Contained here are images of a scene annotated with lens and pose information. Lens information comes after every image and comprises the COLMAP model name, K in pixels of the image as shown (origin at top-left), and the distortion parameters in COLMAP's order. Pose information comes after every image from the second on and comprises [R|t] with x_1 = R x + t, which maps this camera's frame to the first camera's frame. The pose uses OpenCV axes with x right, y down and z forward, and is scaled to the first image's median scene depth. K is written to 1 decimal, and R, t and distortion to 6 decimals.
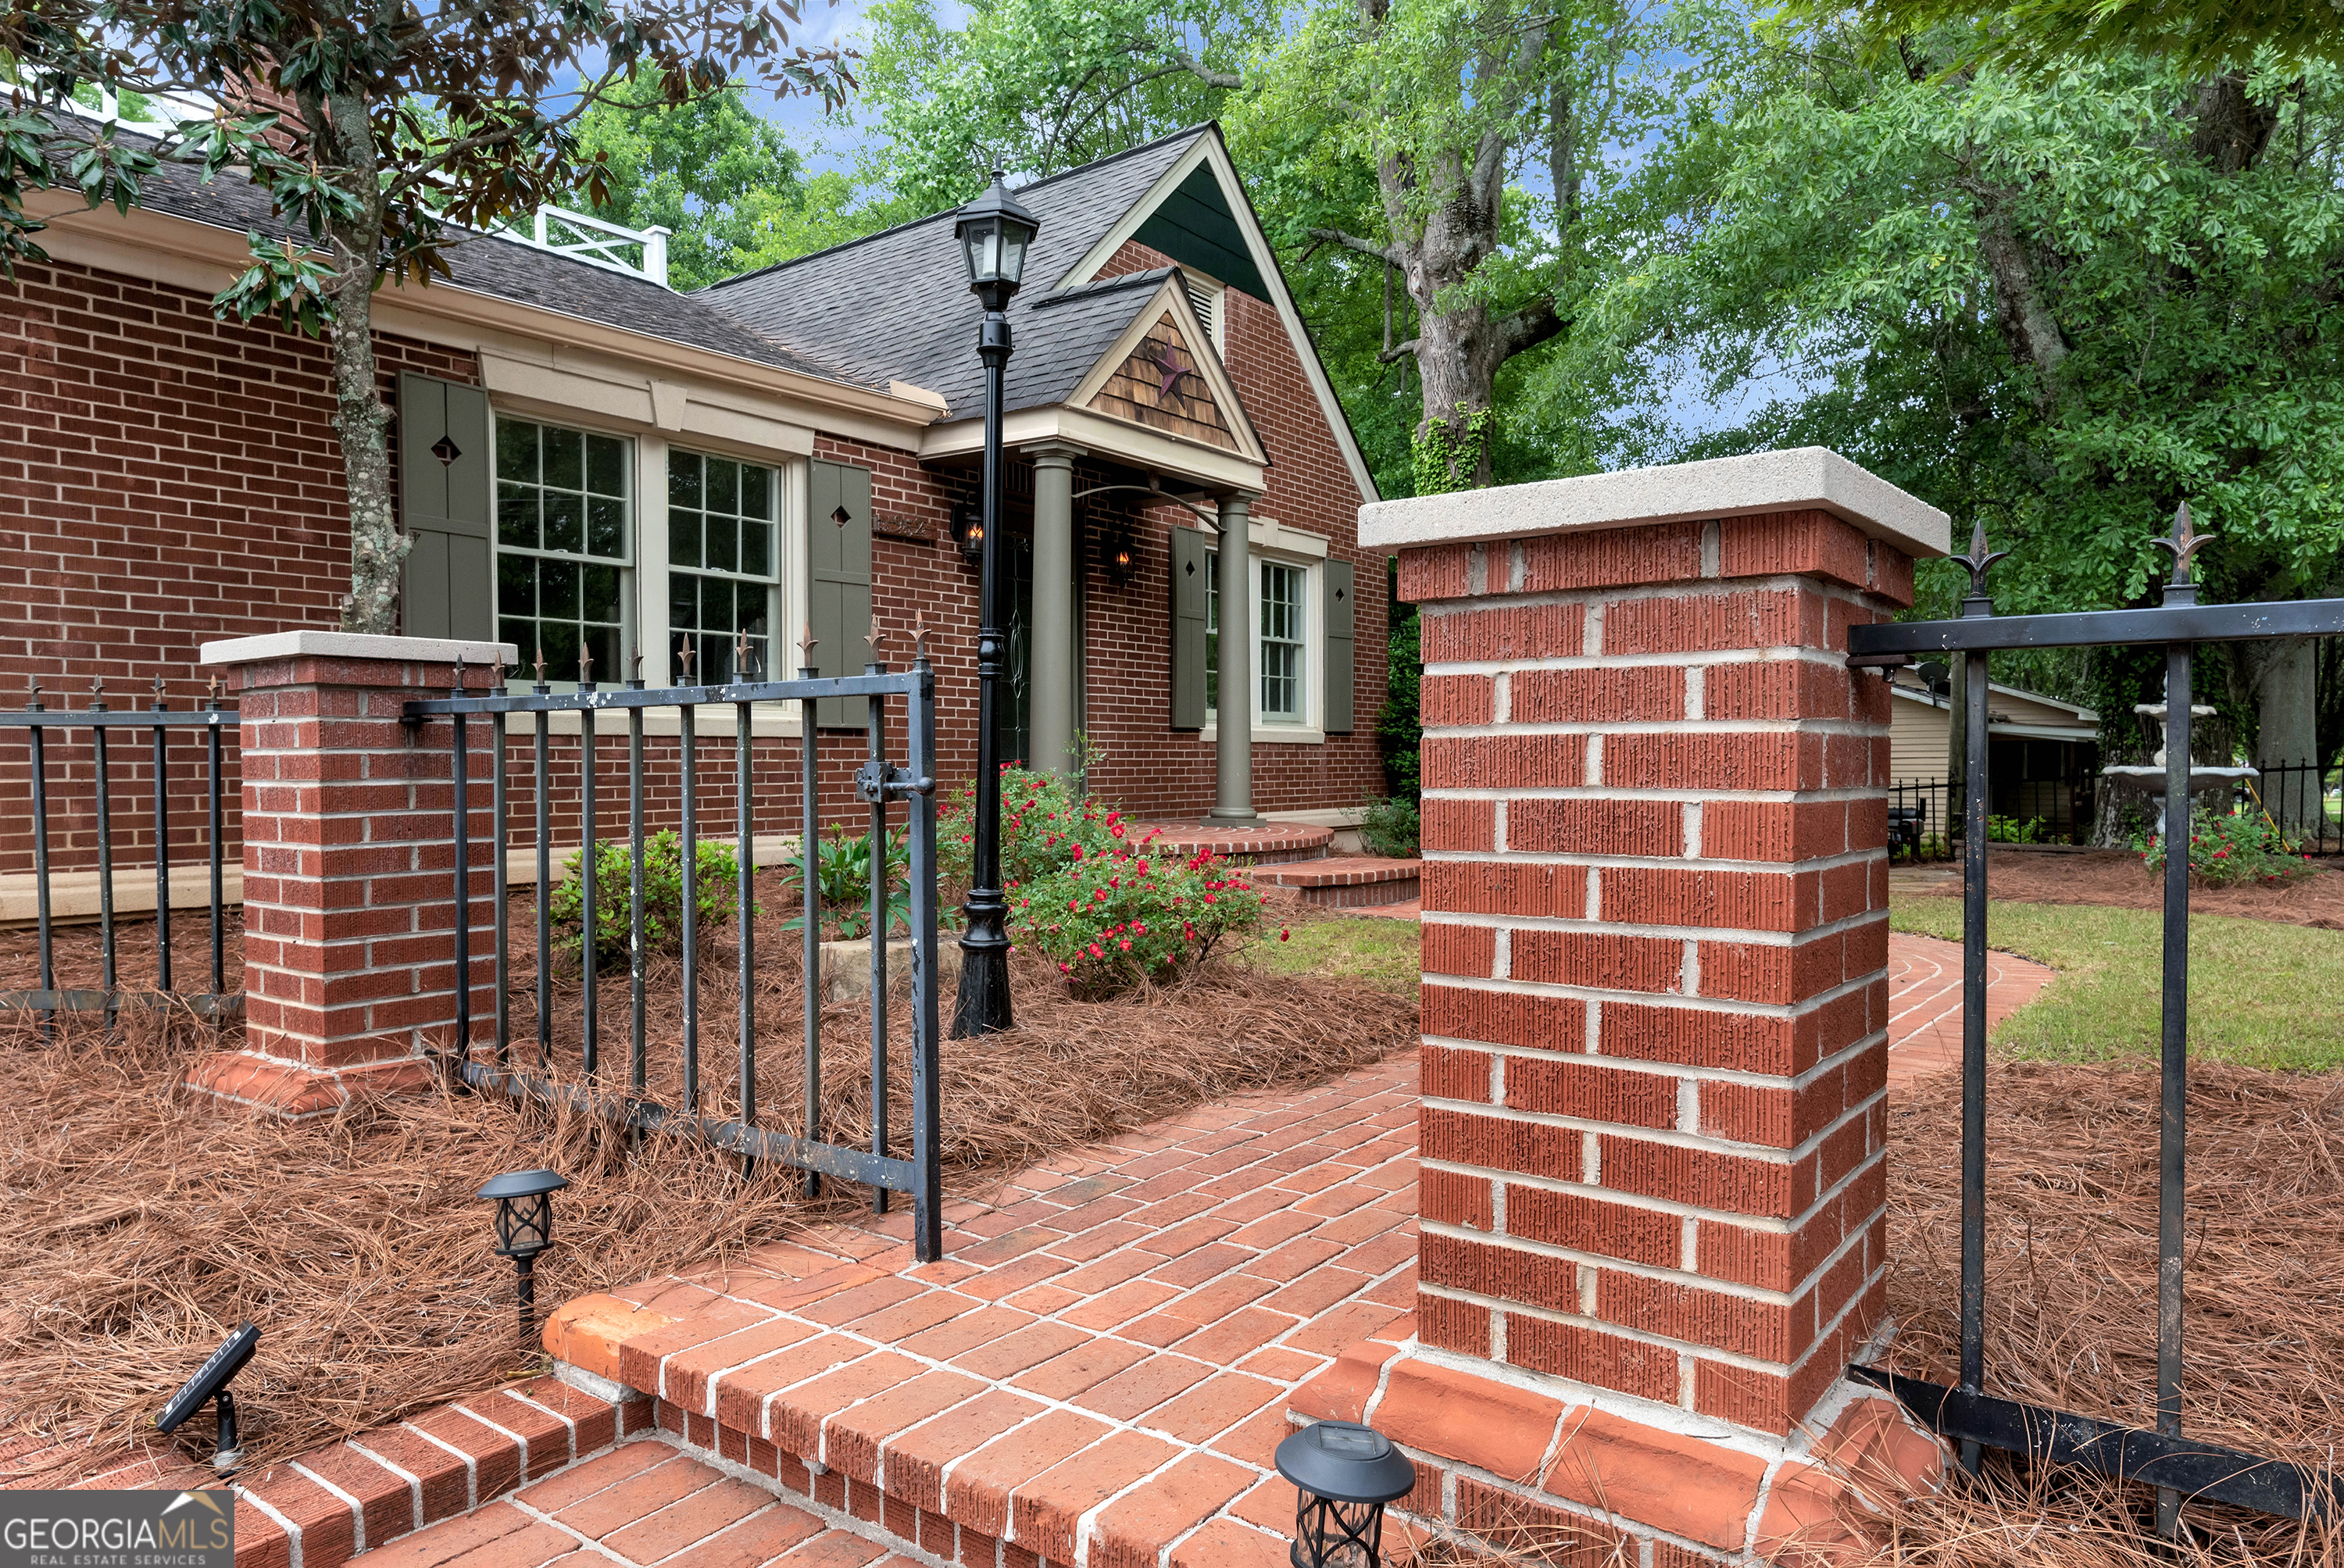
lens RADIAL K [[1478.6, 0, 1184.1], [0, 1478.6, 792.6], [0, 0, 1]] dist [0.004819, -0.005304]
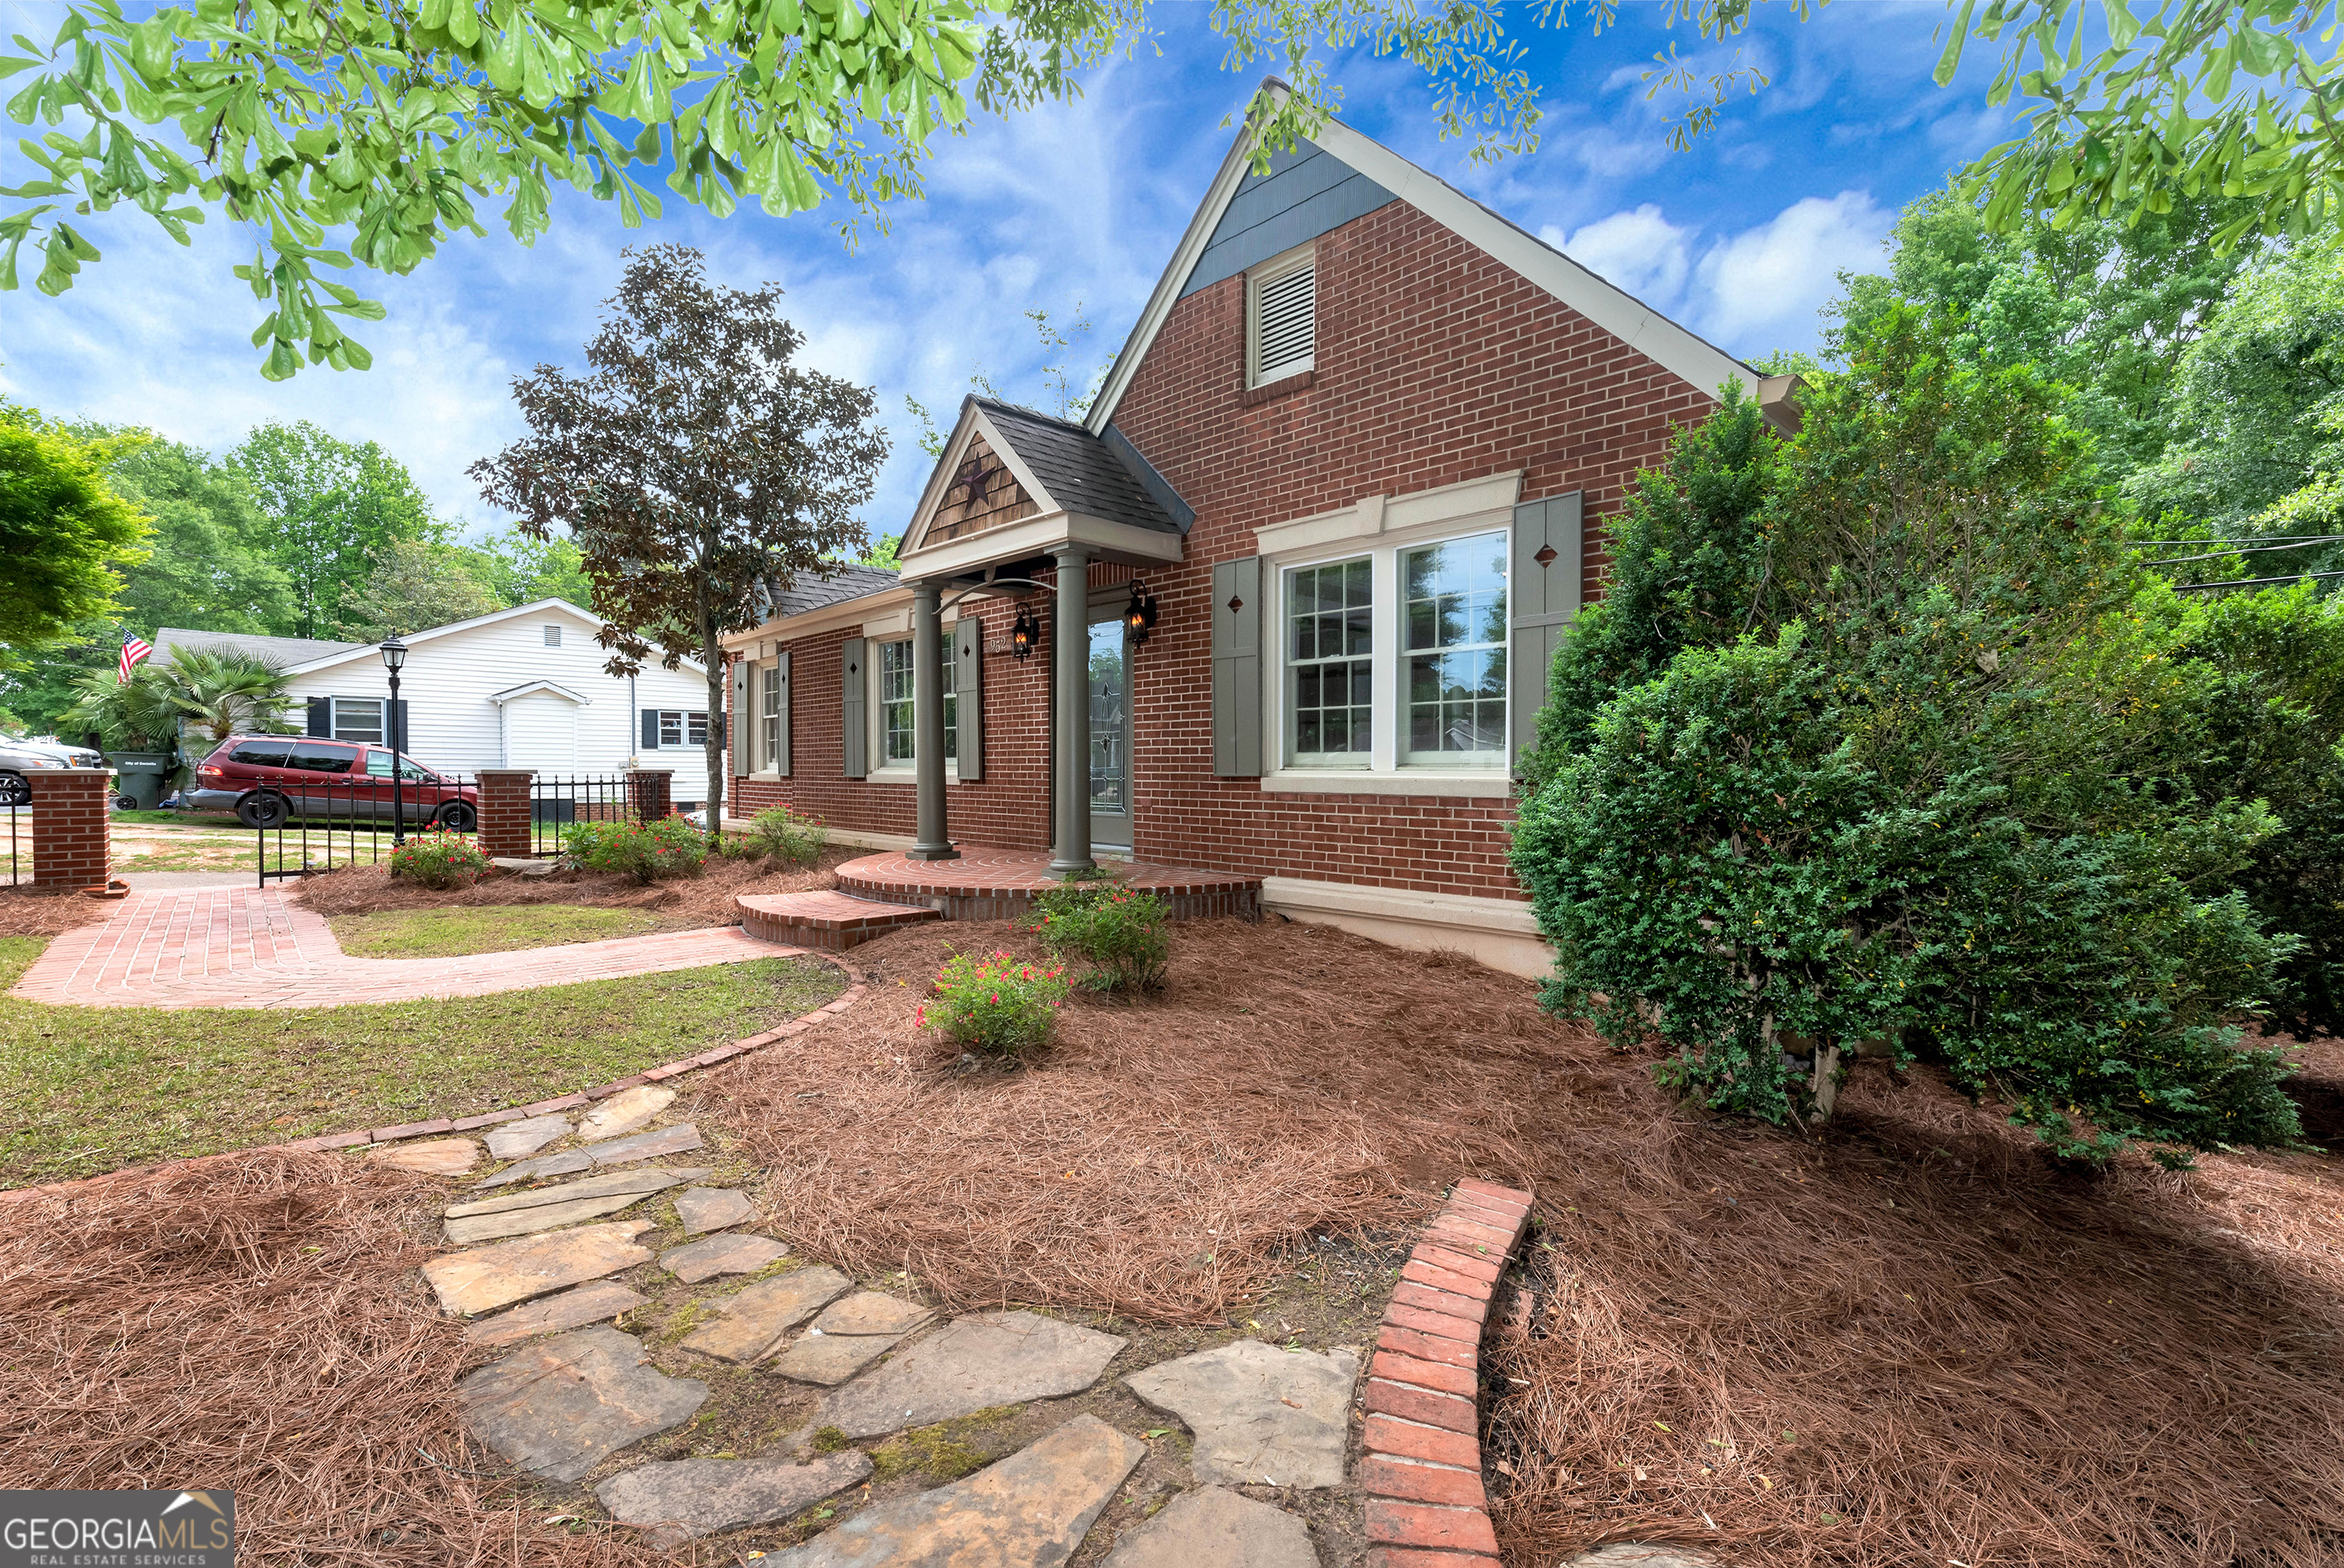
lens RADIAL K [[1026.0, 0, 1181.4], [0, 1026.0, 794.7], [0, 0, 1]] dist [0.004770, -0.001717]
pose [[-0.177383, 0.030403, -0.983672, 0.810615], [-0.023024, 0.999121, 0.035032, -0.068625], [0.983872, 0.028863, -0.176527, 1.366306]]
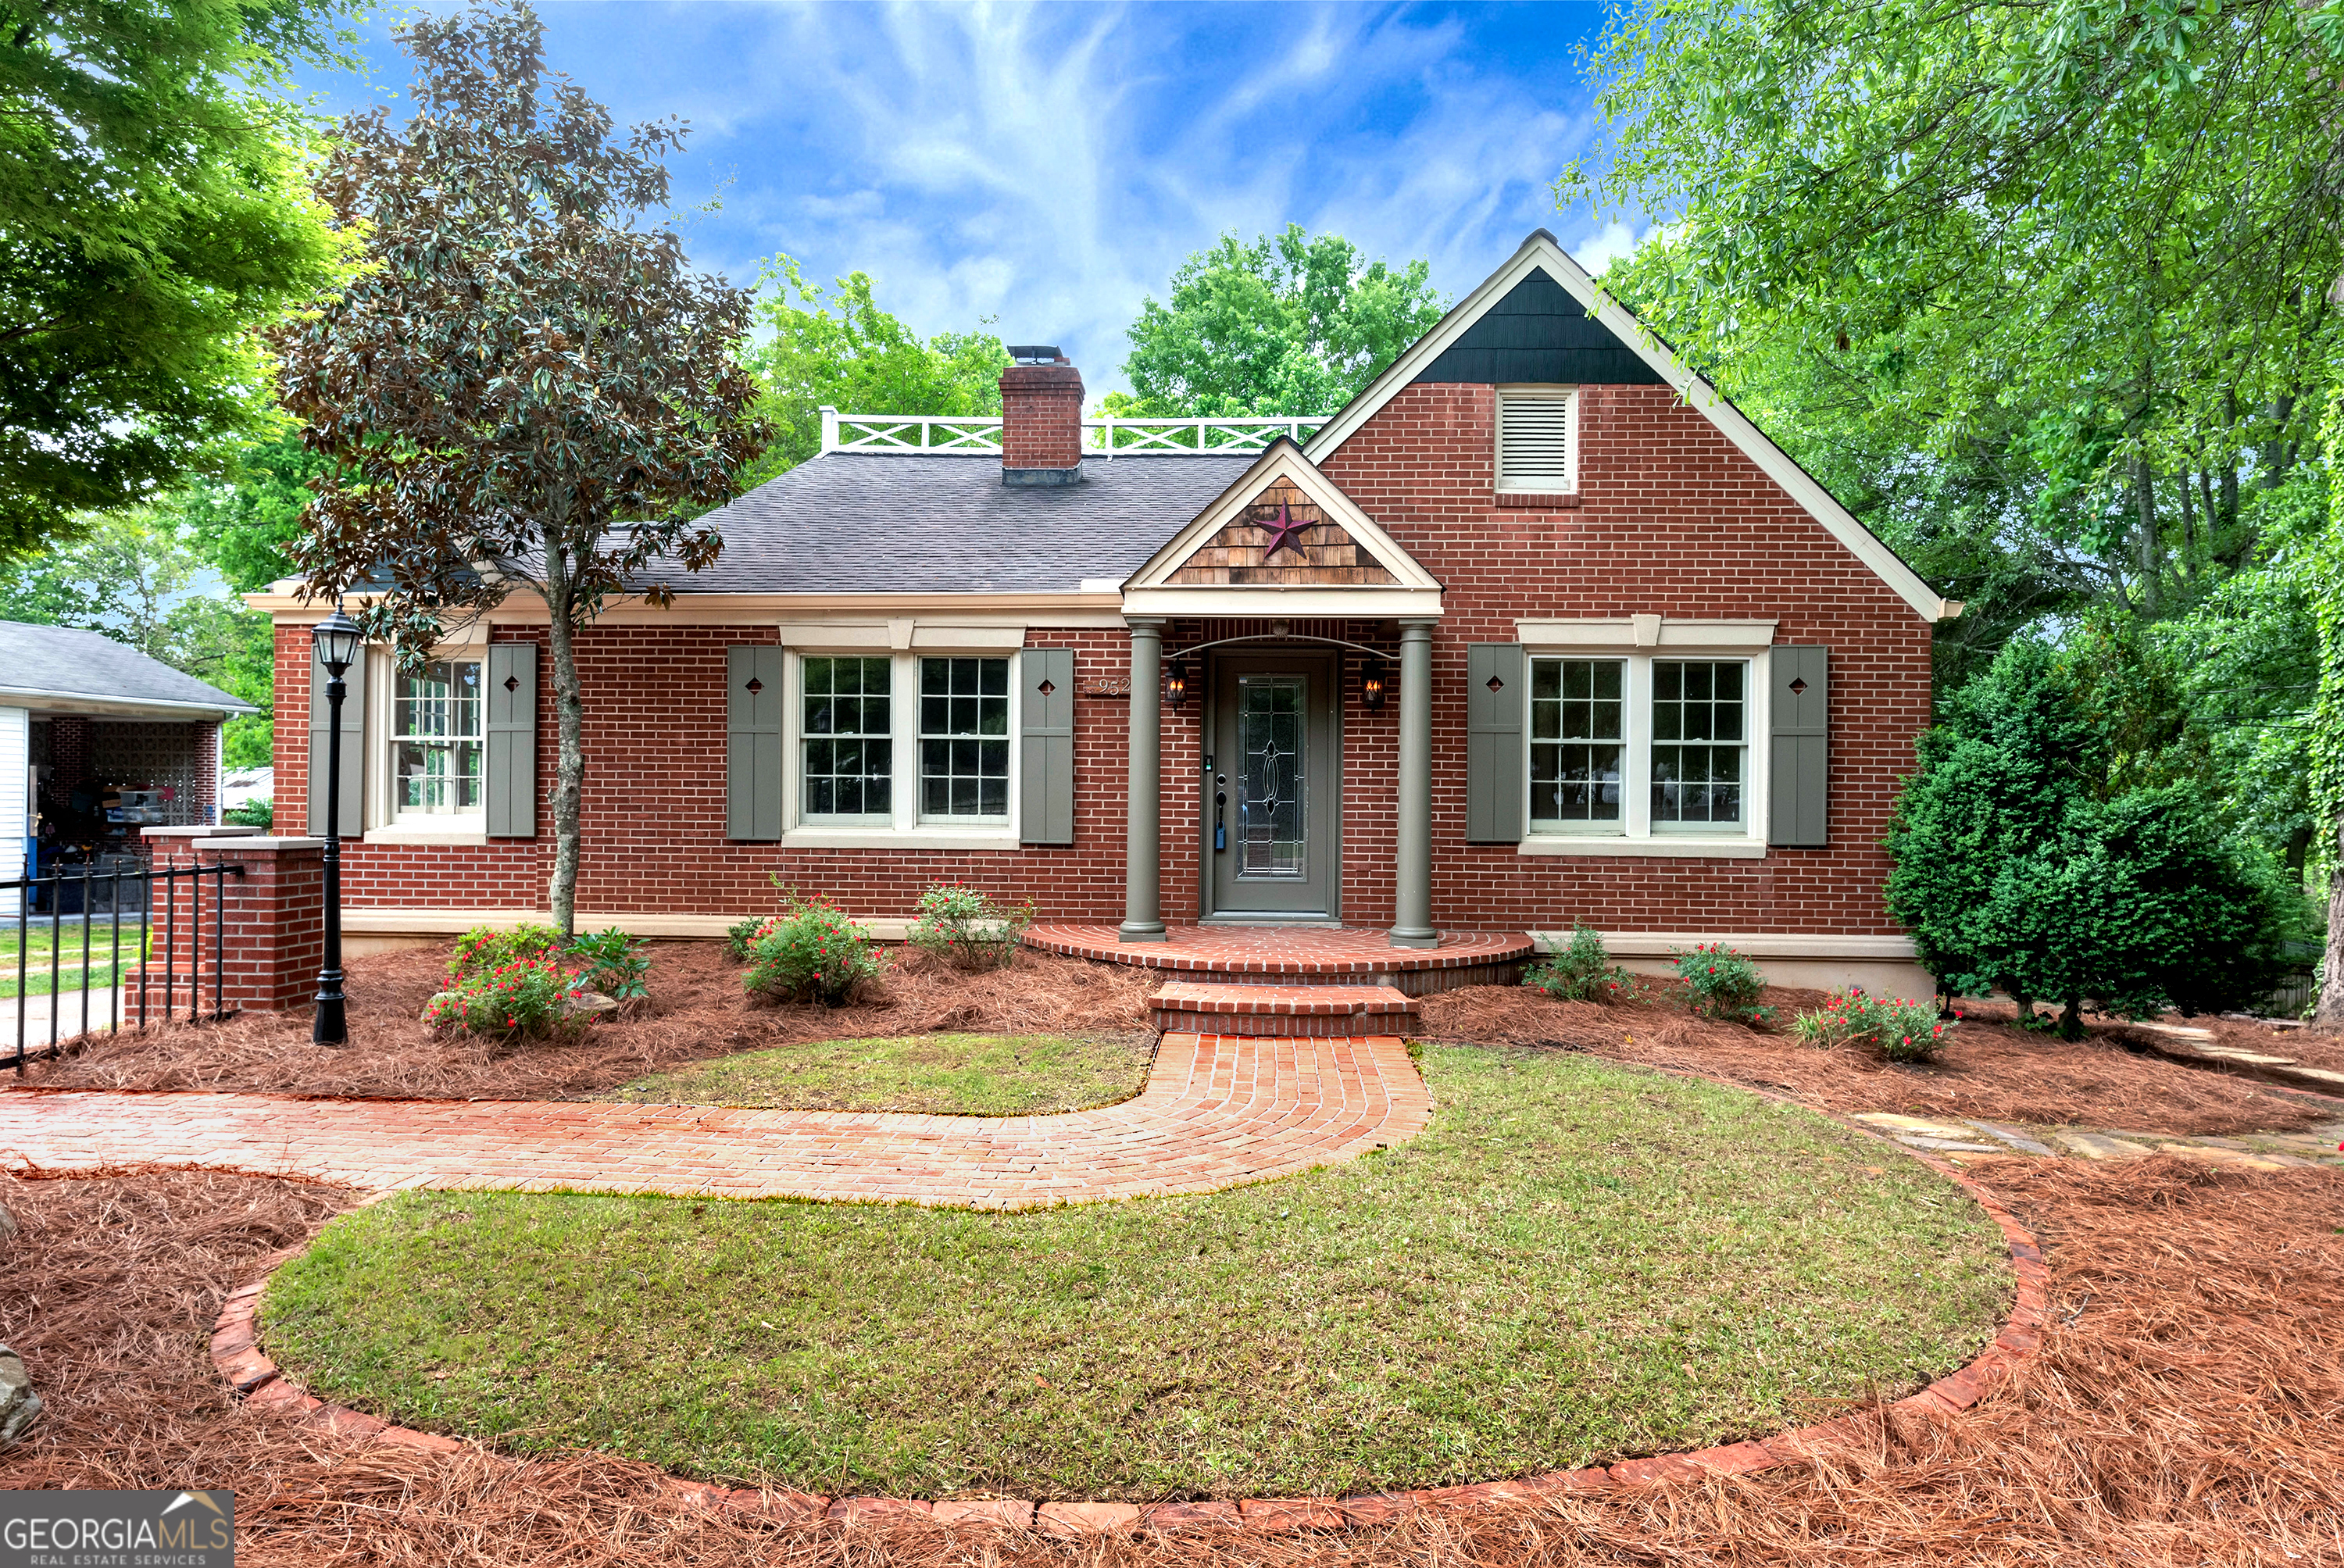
lens RADIAL K [[1368.2, 0, 1178.6], [0, 1368.2, 794.9], [0, 0, 1]] dist [0.004951, -0.006343]
pose [[0.555602, 0.011110, -0.831374, 0.832163], [-0.031096, 0.999489, -0.007425, -0.078481], [0.830867, 0.029977, 0.555664, 0.385736]]
